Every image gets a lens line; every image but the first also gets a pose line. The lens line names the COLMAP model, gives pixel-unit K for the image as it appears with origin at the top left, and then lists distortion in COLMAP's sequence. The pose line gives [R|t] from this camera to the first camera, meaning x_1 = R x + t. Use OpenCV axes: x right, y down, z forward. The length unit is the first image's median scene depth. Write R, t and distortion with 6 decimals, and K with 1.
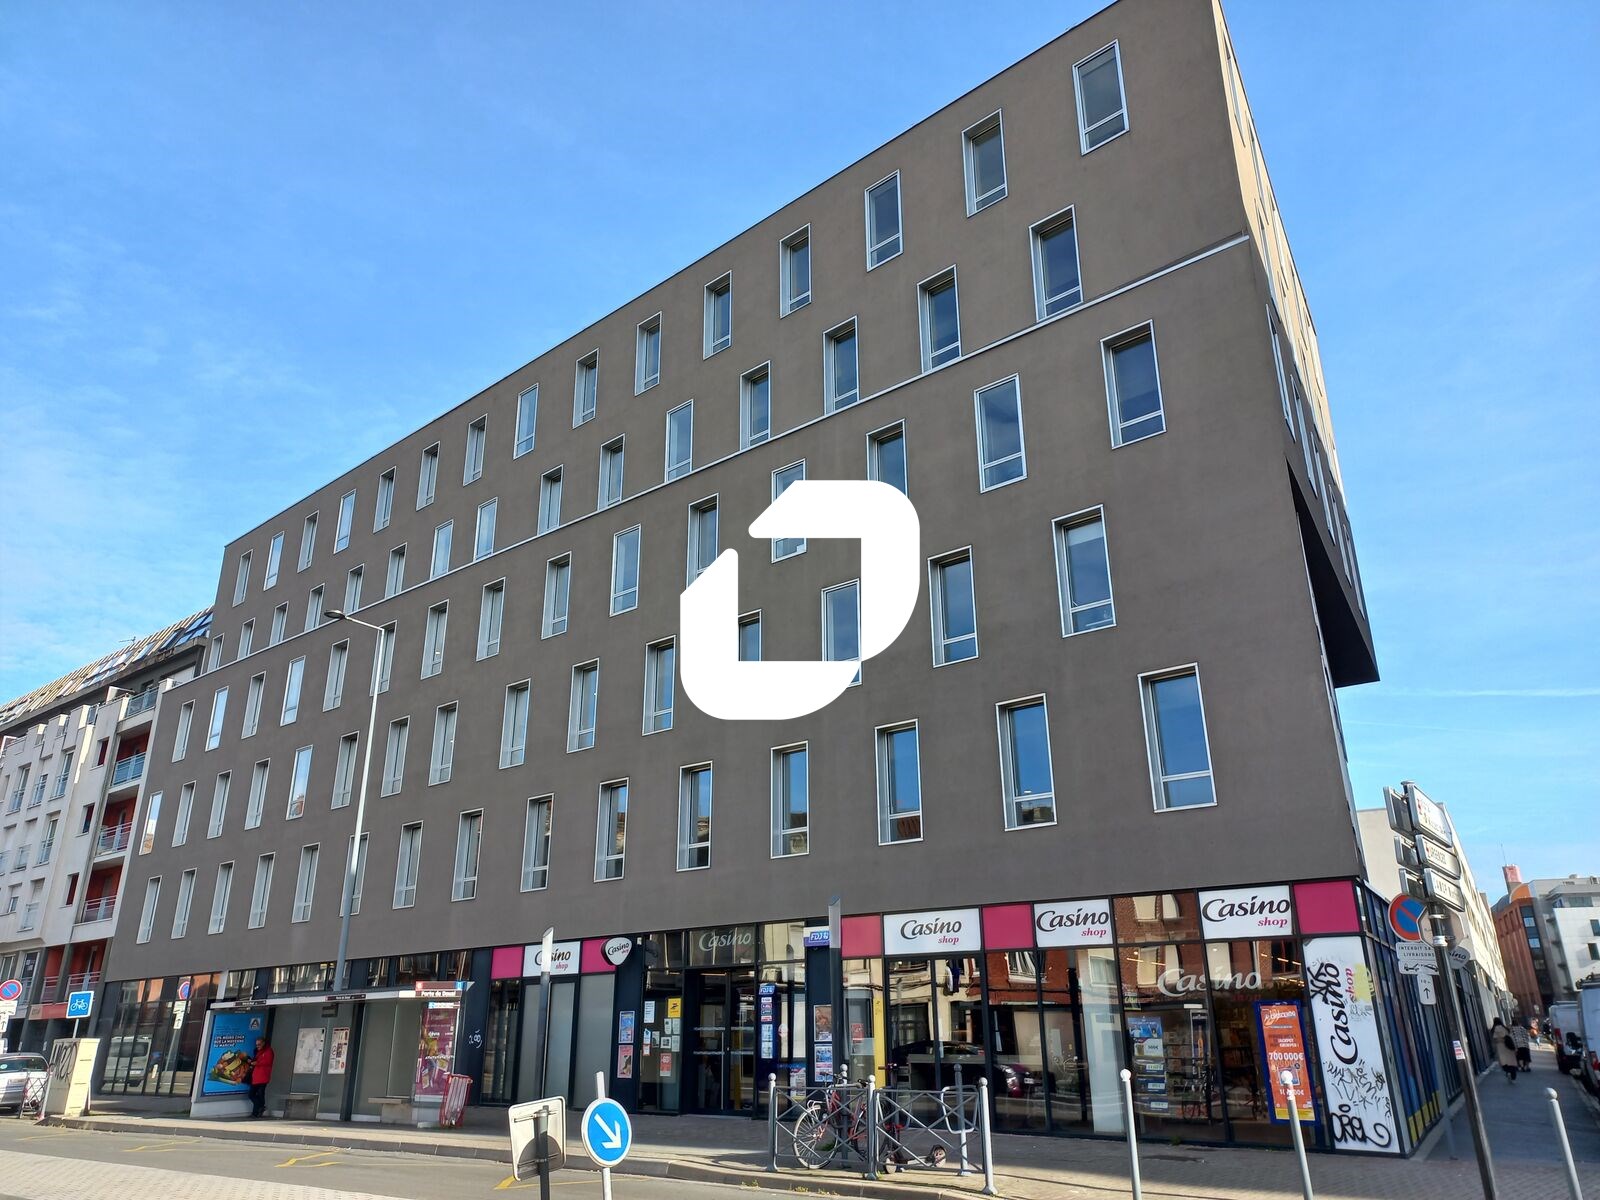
lens RADIAL K [[1130.2, 0, 829.3], [0, 1130.2, 642.4], [0, 0, 1]] dist [0.049550, -0.021548]
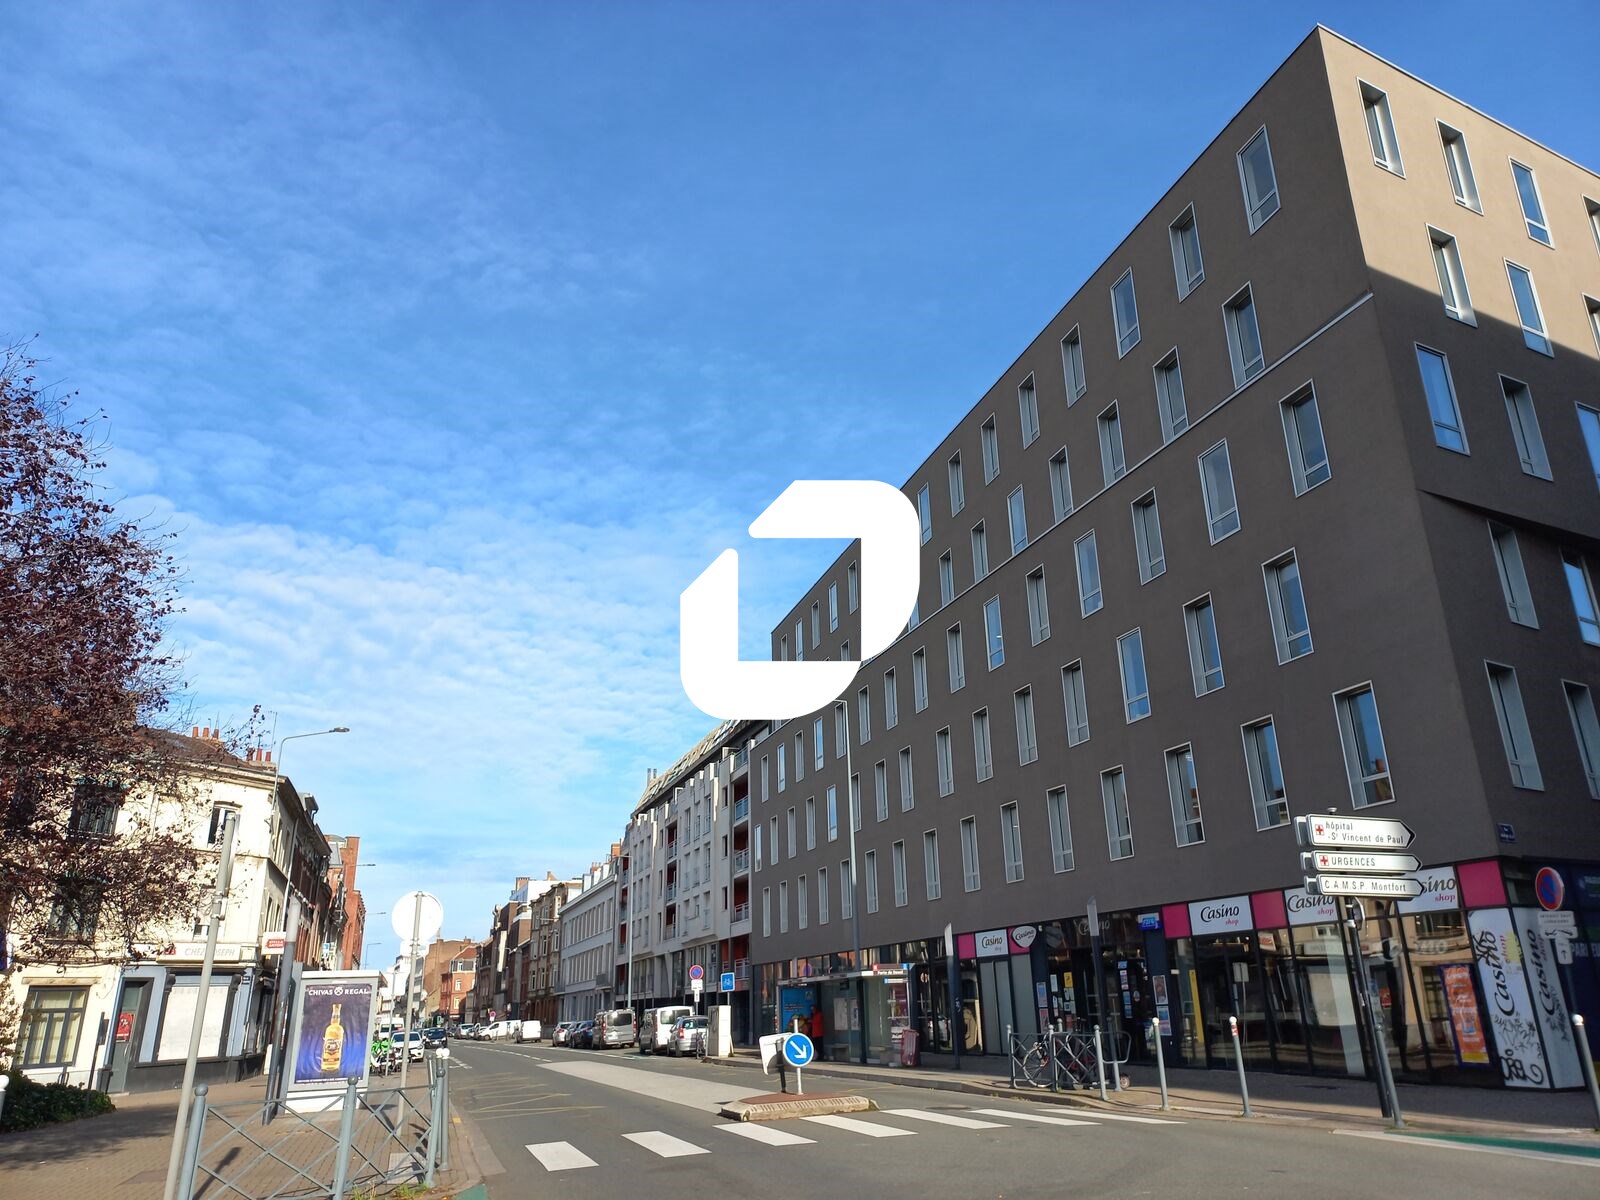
lens RADIAL K [[1130.2, 0, 786.5], [0, 1130.2, 613.6], [0, 0, 1]] dist [0.049550, -0.021548]
pose [[0.843001, -0.193679, -0.501834, 0.323739], [0.196336, 0.979353, -0.048160, -0.086026], [0.500800, -0.057929, 0.863622, -0.253276]]
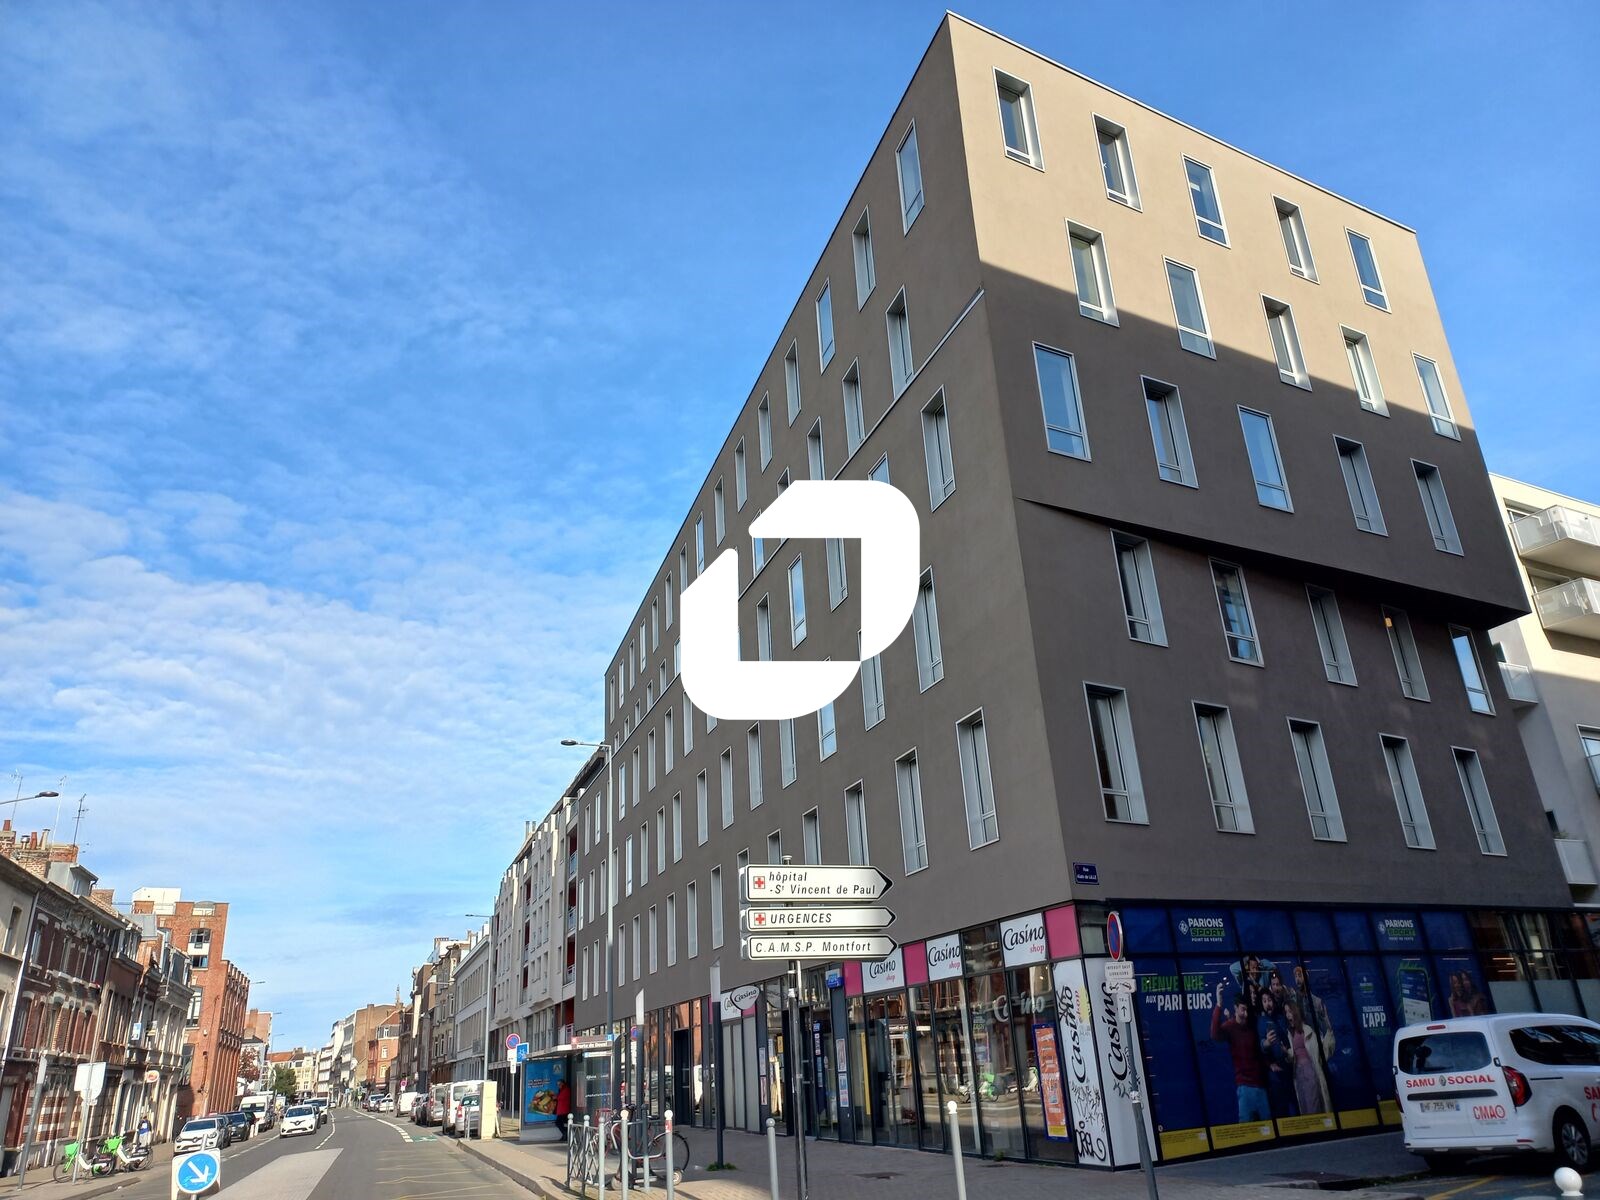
lens RADIAL K [[1130.2, 0, 791.1], [0, 1130.2, 614.2], [0, 0, 1]] dist [0.049550, -0.021548]
pose [[0.850647, -0.233892, -0.470845, 0.530528], [0.222902, 0.971559, -0.079918, -0.018465], [0.476146, -0.036970, 0.878589, -0.026314]]
